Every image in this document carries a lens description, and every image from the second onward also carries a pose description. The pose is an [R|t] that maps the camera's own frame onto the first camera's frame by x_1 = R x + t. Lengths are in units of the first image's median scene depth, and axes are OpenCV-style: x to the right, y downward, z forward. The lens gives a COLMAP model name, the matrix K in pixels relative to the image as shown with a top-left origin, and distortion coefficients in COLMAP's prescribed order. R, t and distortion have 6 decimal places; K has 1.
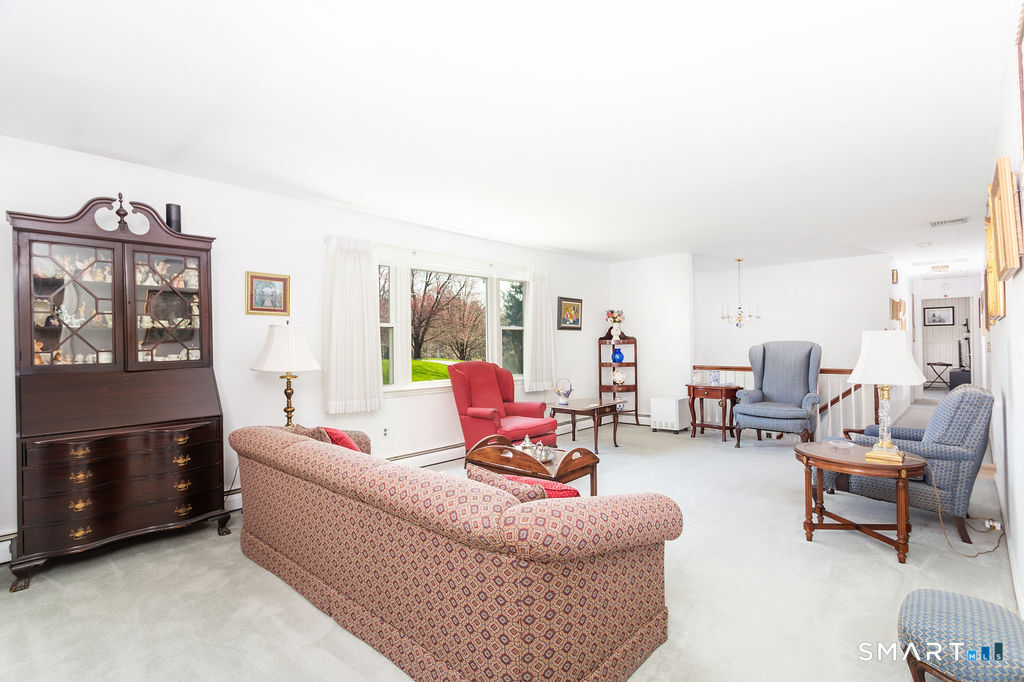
lens RADIAL K [[486.3, 0, 513.6], [0, 486.3, 339.6], [0, 0, 1]] dist [0.010348, 0.000188]
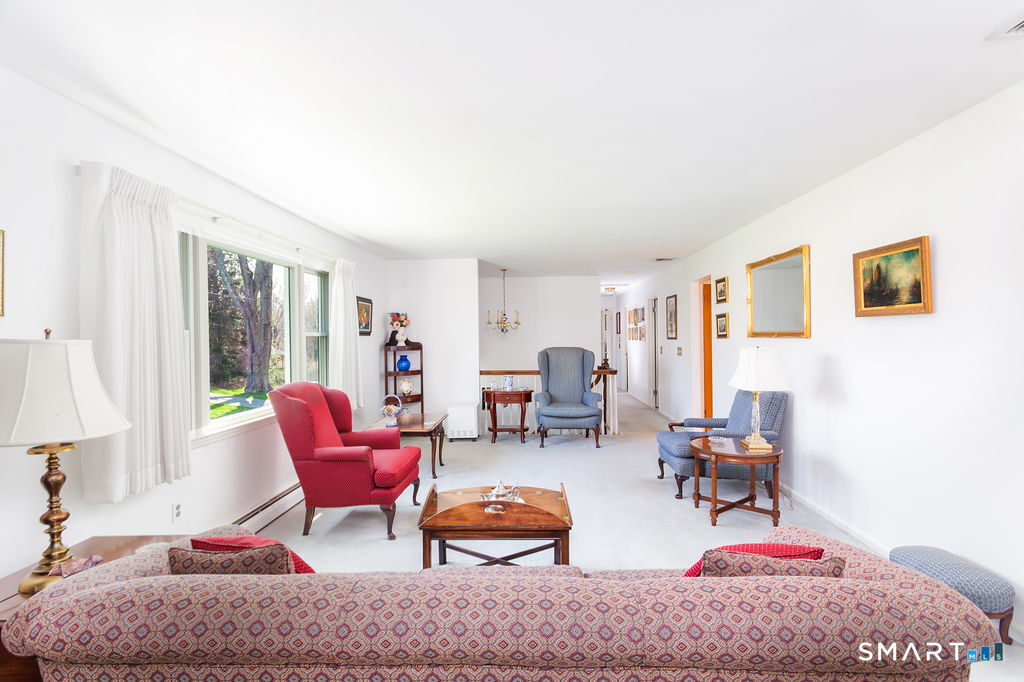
lens RADIAL K [[486.3, 0, 507.1], [0, 486.3, 344.3], [0, 0, 1]] dist [0.010348, 0.000188]
pose [[0.763881, -0.007604, 0.645312, -0.247780], [-0.003895, 0.999858, 0.016393, -0.019822], [-0.645345, -0.015035, 0.763743, 0.201603]]
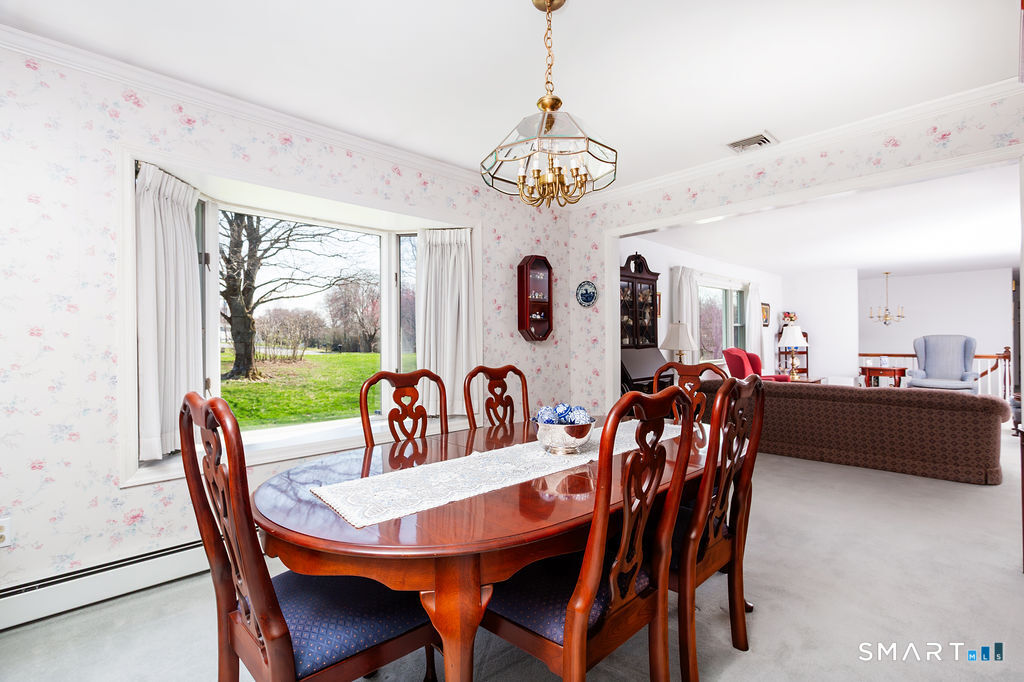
lens RADIAL K [[486.3, 0, 503.7], [0, 486.3, 335.7], [0, 0, 1]] dist [0.010348, 0.000188]
pose [[0.999071, 0.003768, -0.042926, -0.569788], [-0.003780, 0.999993, -0.000180, 0.008997], [0.042925, 0.000342, 0.999078, -0.399359]]
